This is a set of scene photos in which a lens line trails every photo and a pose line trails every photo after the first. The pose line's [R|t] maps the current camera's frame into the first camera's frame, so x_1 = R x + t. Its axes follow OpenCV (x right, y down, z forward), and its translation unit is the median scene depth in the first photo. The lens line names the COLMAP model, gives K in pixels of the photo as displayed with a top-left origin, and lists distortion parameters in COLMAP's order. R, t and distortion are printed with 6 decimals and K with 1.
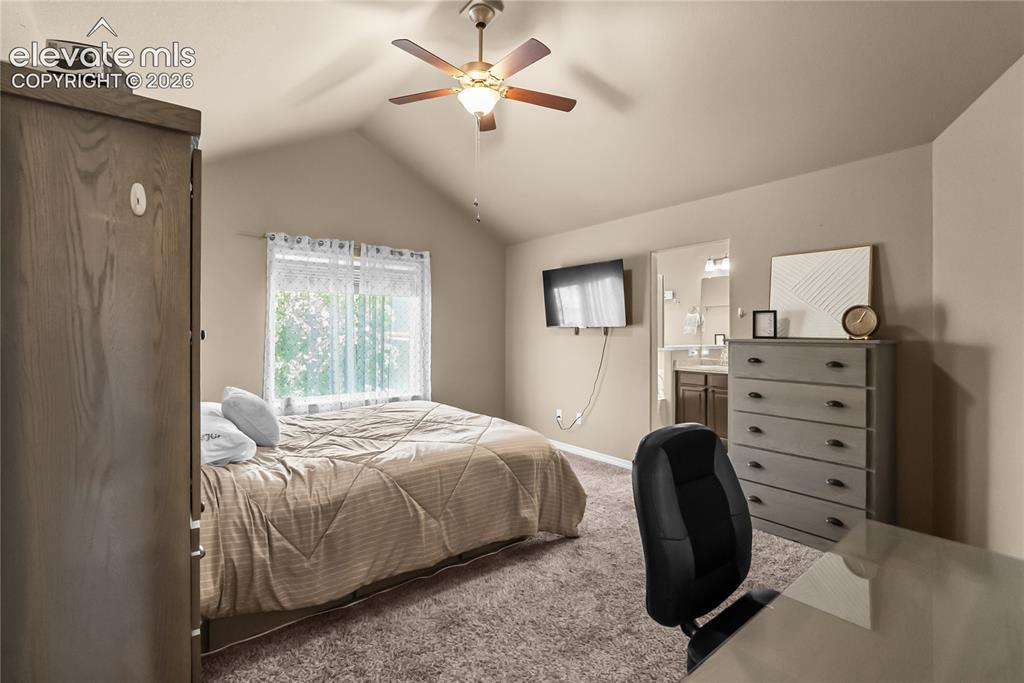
lens RADIAL K [[456.8, 0, 512.8], [0, 456.8, 329.6], [0, 0, 1]] dist [0.000063, 0.000000]
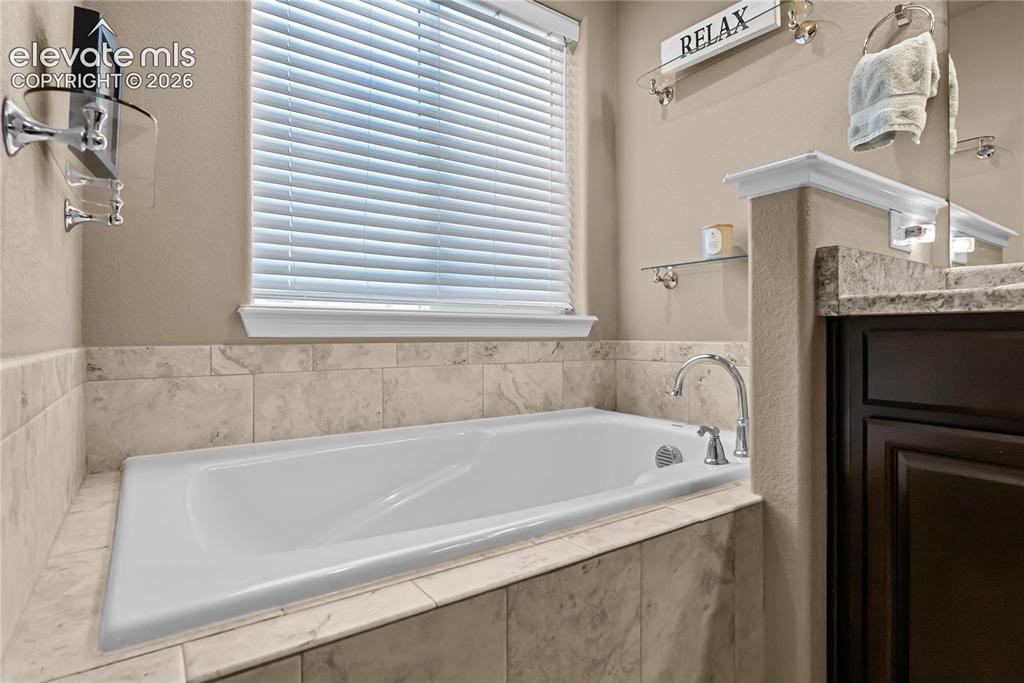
lens RADIAL K [[524.1, 0, 514.9], [0, 524.1, 336.2], [0, 0, 1]] dist [0.001058, 0.000066]
pose [[0.997871, -0.005661, -0.064970, 0.251554], [0.006214, 0.999946, 0.008310, 0.089215], [0.064919, -0.008696, 0.997853, 0.783076]]
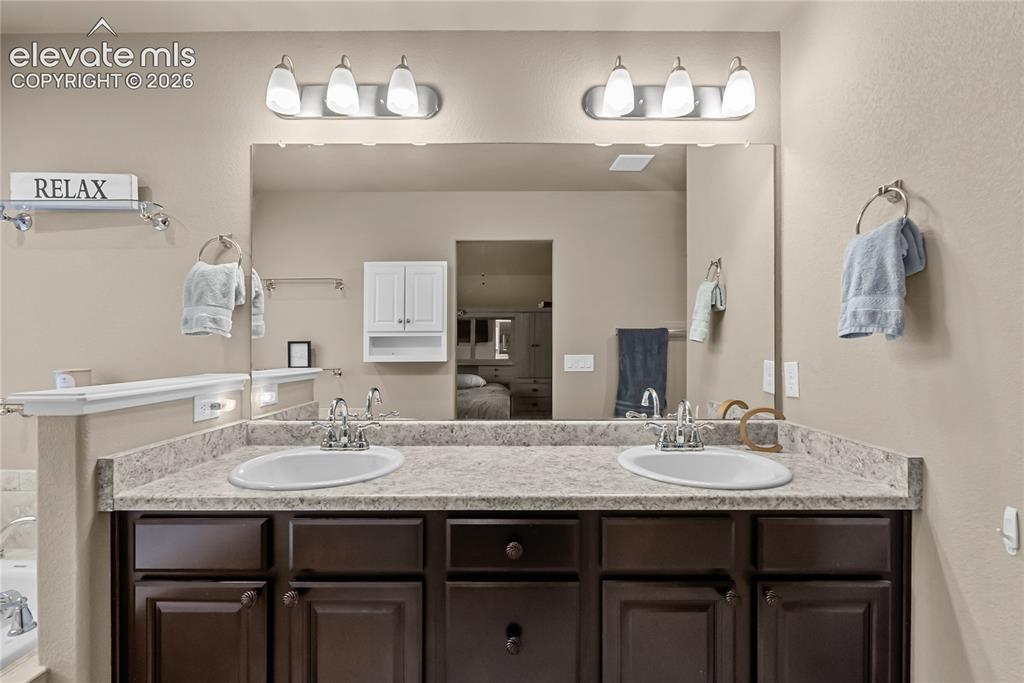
lens RADIAL K [[452.6, 0, 511.2], [0, 452.6, 345.5], [0, 0, 1]] dist [-0.004827, -0.000834]
pose [[0.622120, 0.002897, 0.782917, 0.297428], [-0.004963, 0.999988, 0.000243, 0.015098], [-0.782906, -0.004037, 0.622126, 0.706310]]
